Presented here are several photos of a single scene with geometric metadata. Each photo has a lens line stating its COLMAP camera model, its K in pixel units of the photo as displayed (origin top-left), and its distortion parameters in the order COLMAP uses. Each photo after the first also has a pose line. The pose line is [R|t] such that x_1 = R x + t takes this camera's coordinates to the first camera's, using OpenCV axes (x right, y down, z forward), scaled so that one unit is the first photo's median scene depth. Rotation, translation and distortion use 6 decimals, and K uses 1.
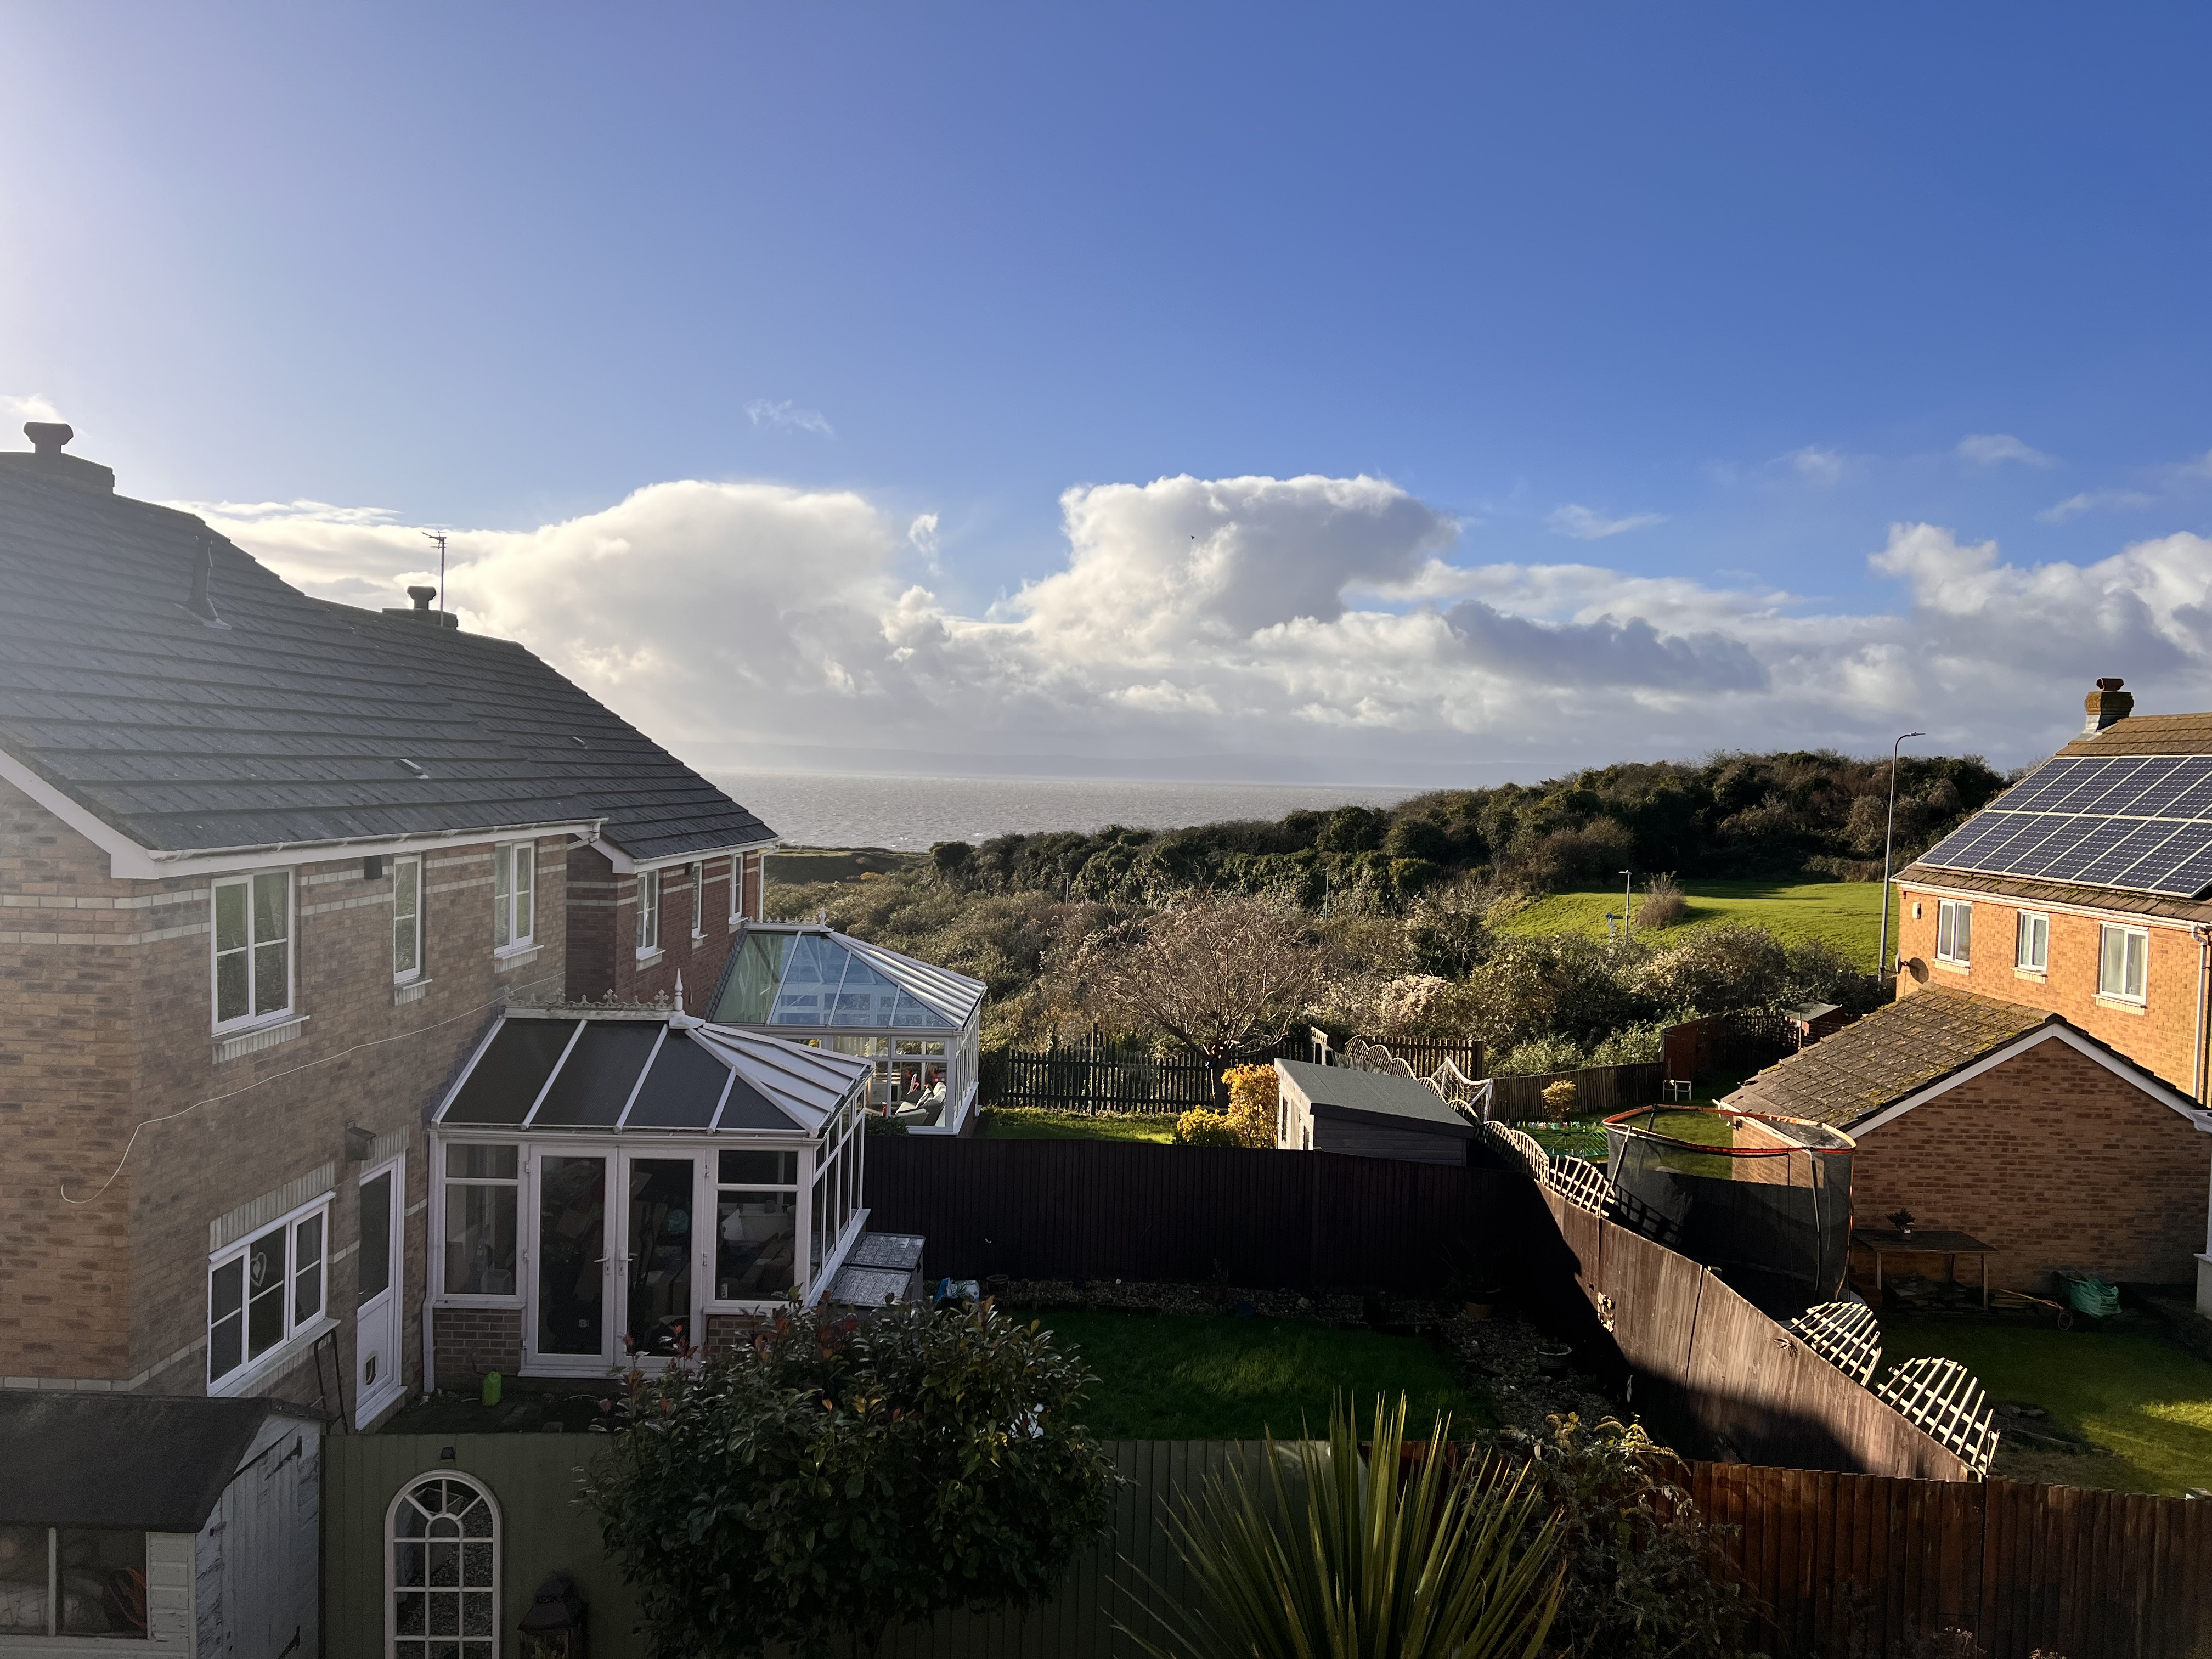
lens RADIAL K [[1665.4, 0, 1117.5], [0, 1665.4, 839.6], [0, 0, 1]] dist [0.007145, -0.005859]
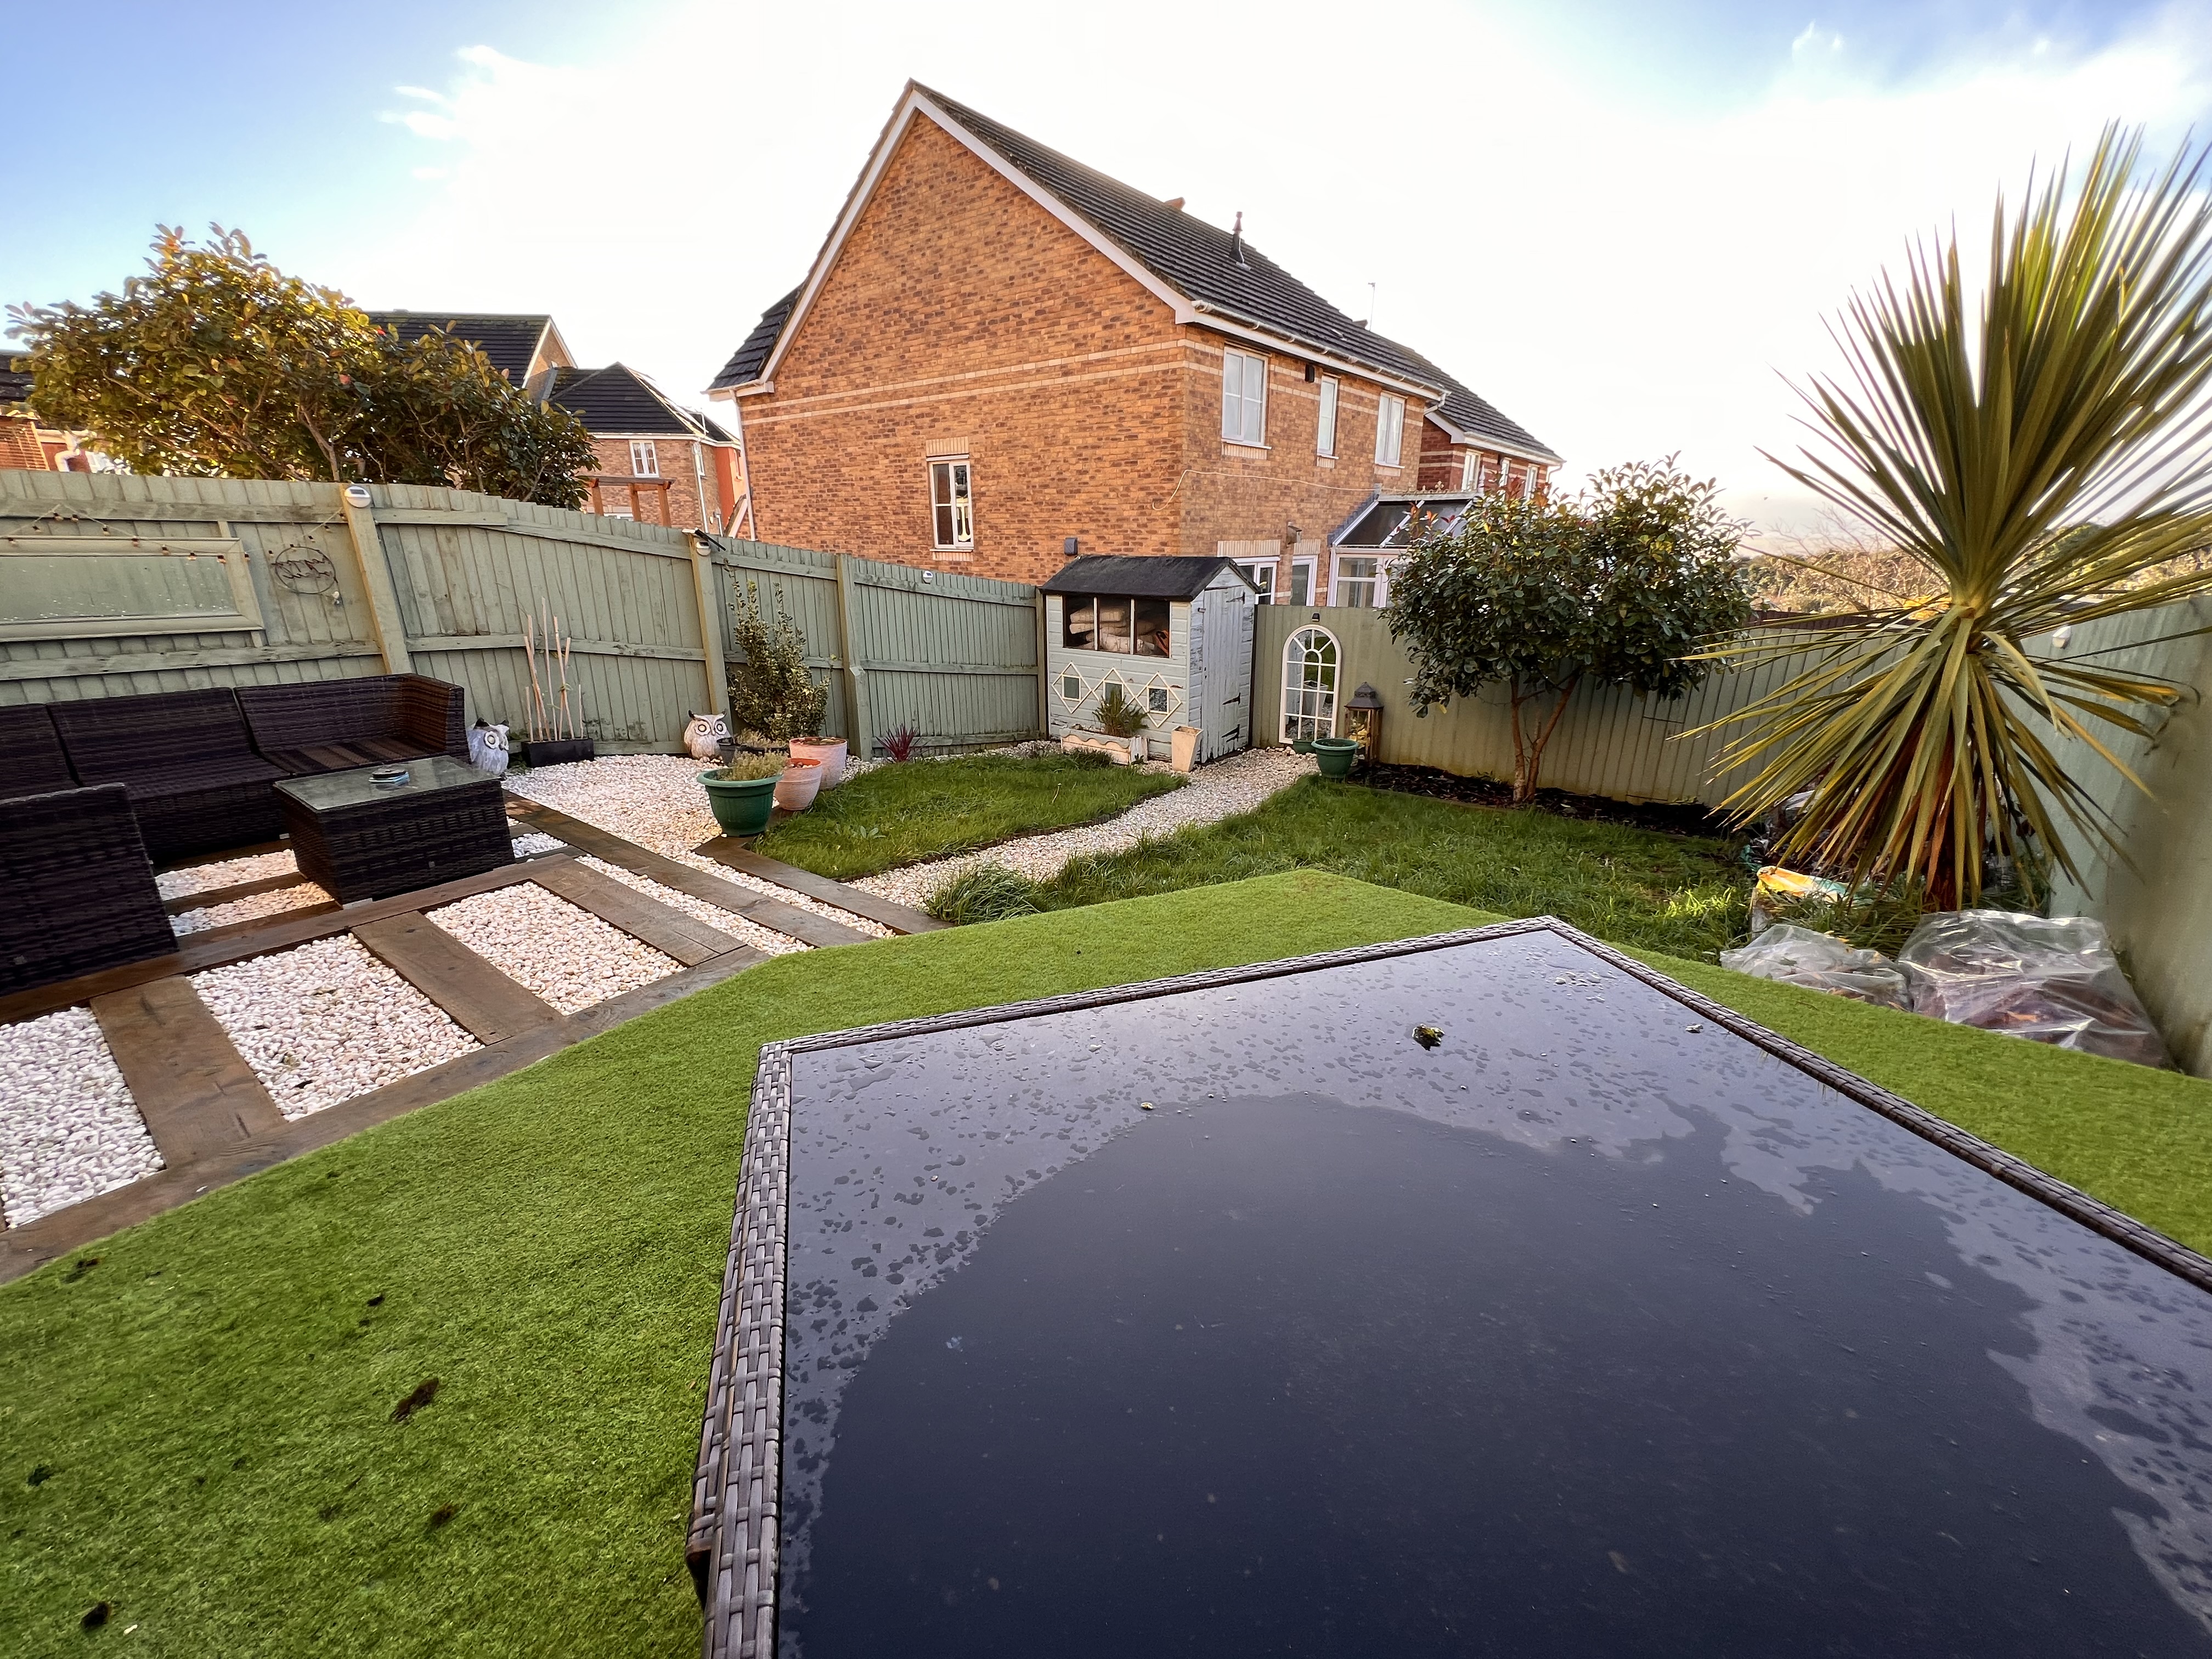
lens RADIAL K [[890.2, 0, 1095.5], [0, 890.2, 817.6], [0, 0, 1]] dist [-0.002868, -0.000336]
pose [[0.781362, 0.163758, -0.602209, 0.034781], [-0.003269, 0.966020, 0.258448, 0.299592], [0.624069, -0.199973, 0.755347, 0.051757]]
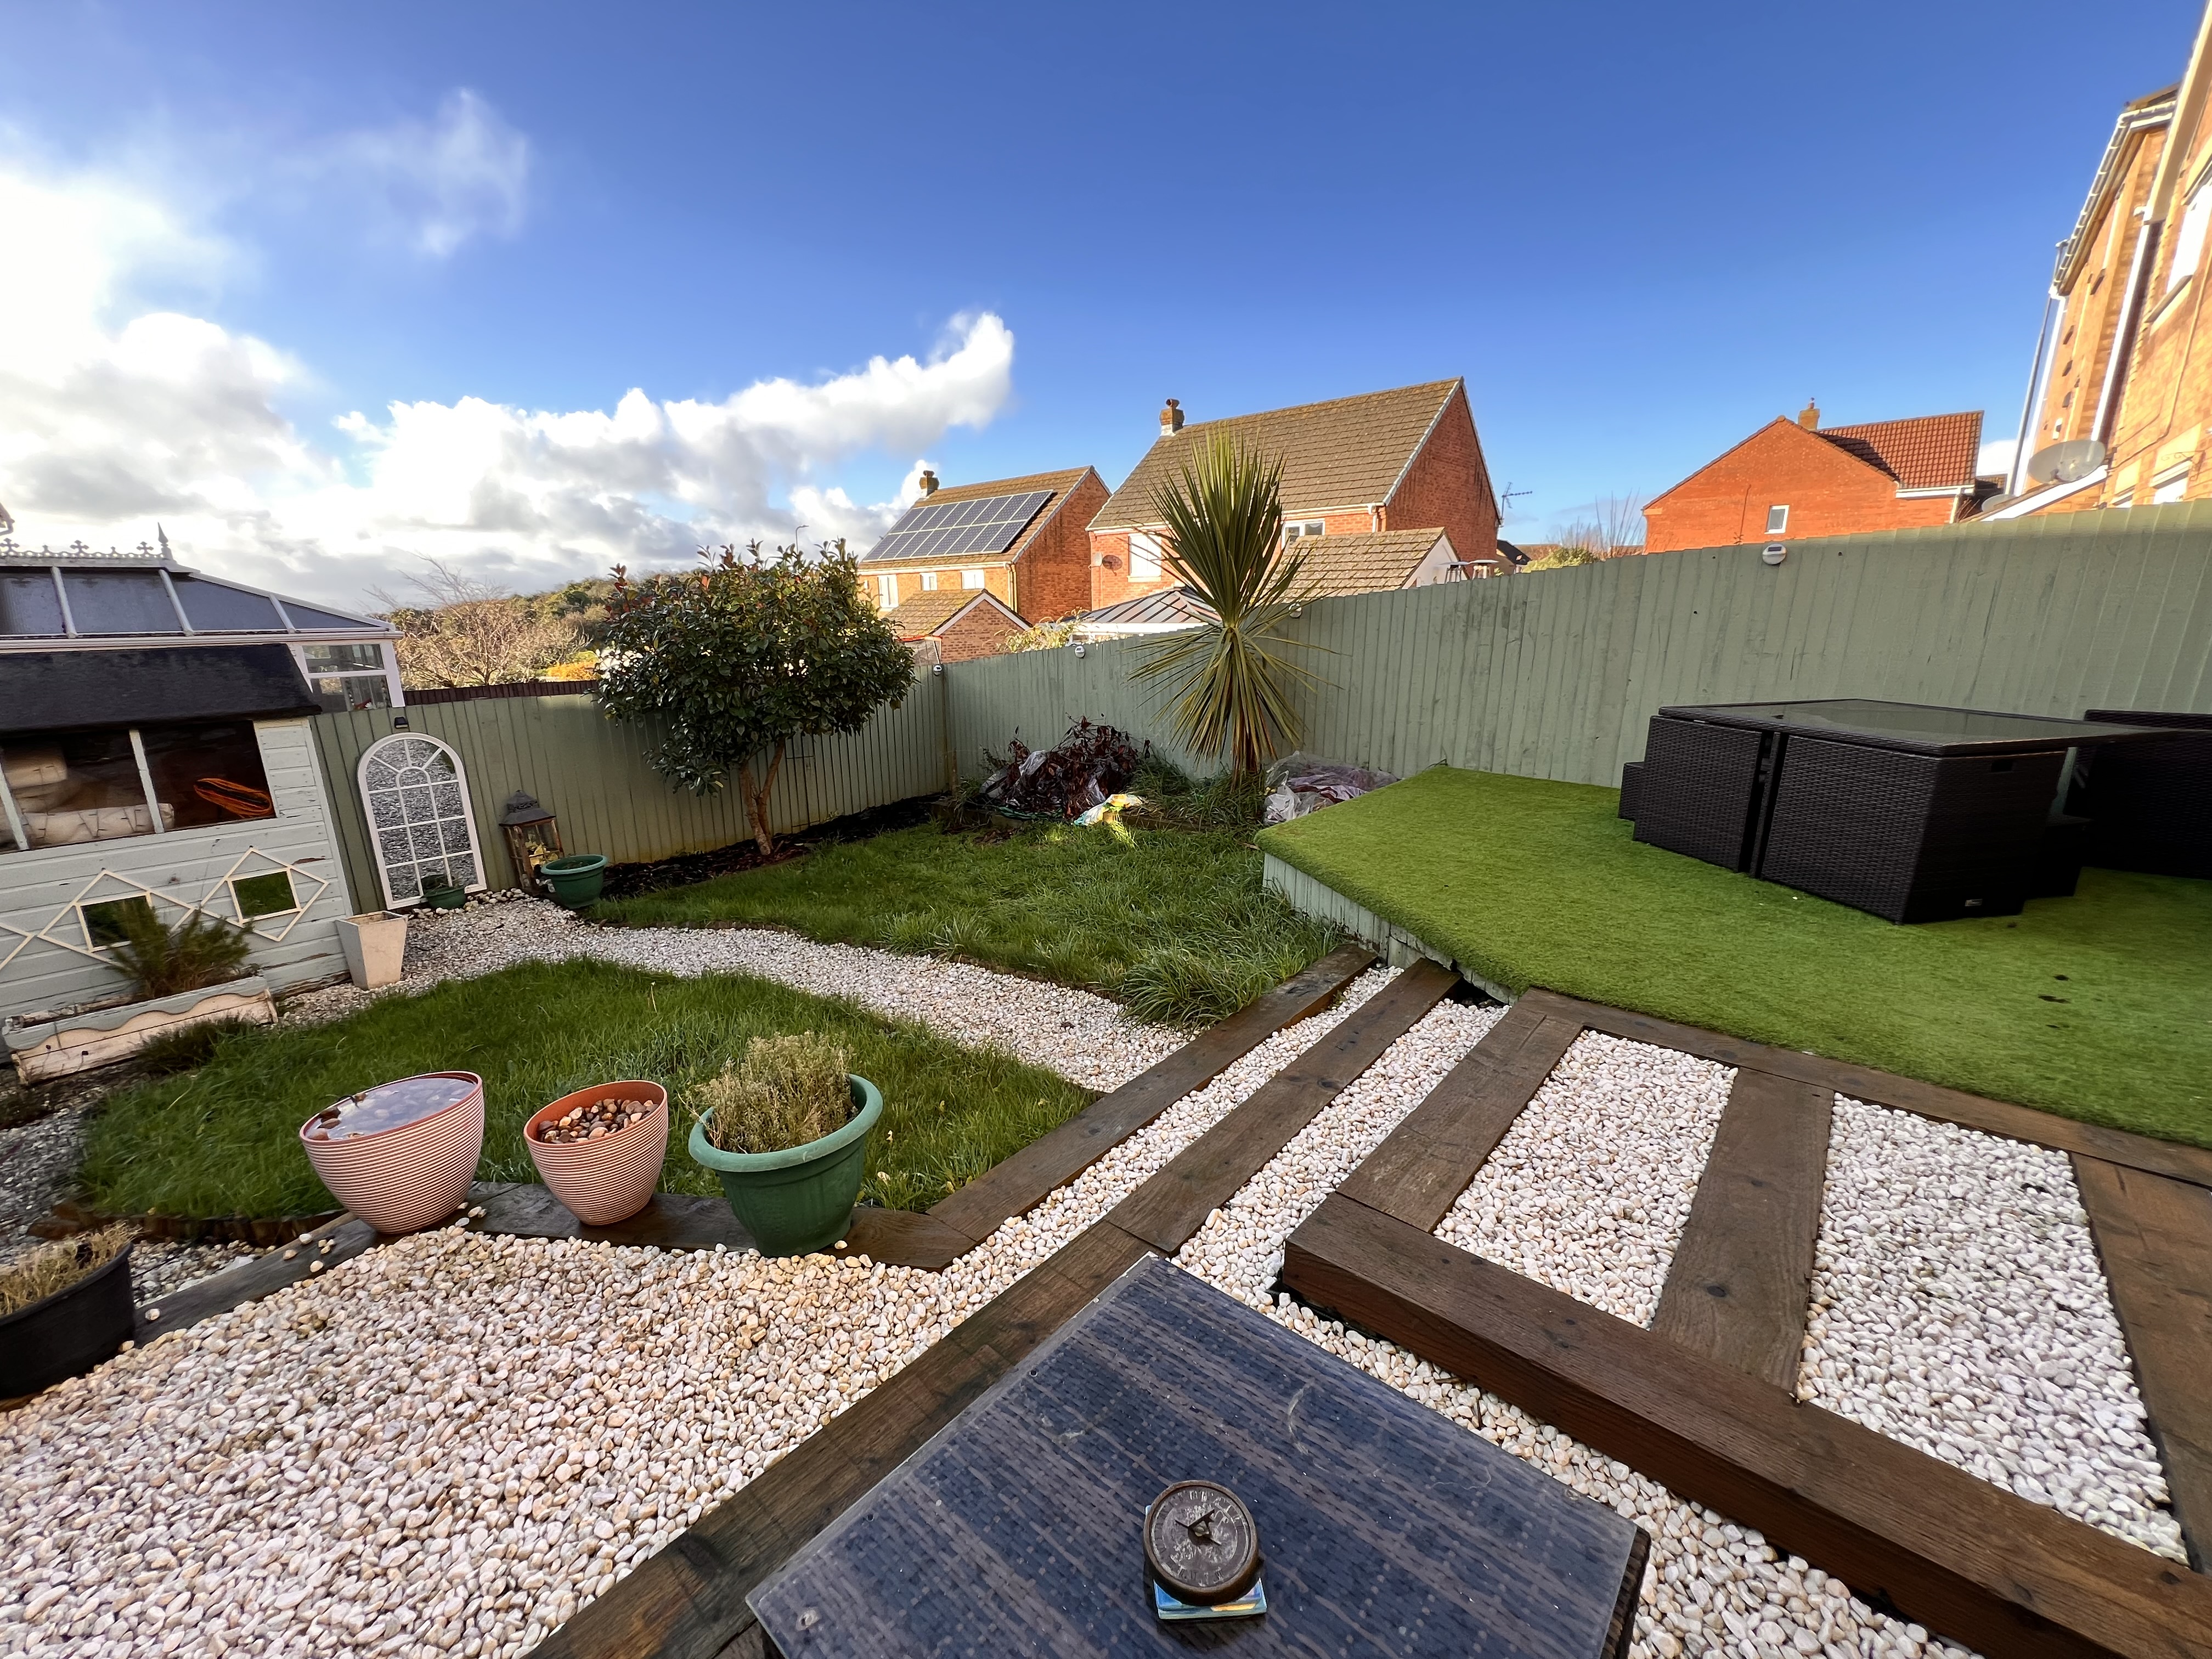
lens RADIAL K [[890.2, 0, 1099.5], [0, 890.2, 836.7], [0, 0, 1]] dist [-0.002868, -0.000336]
pose [[0.666959, -0.223283, 0.710852, -0.501235], [0.069605, 0.968542, 0.238919, 0.298367], [-0.741836, -0.109870, 0.661519, 0.115811]]
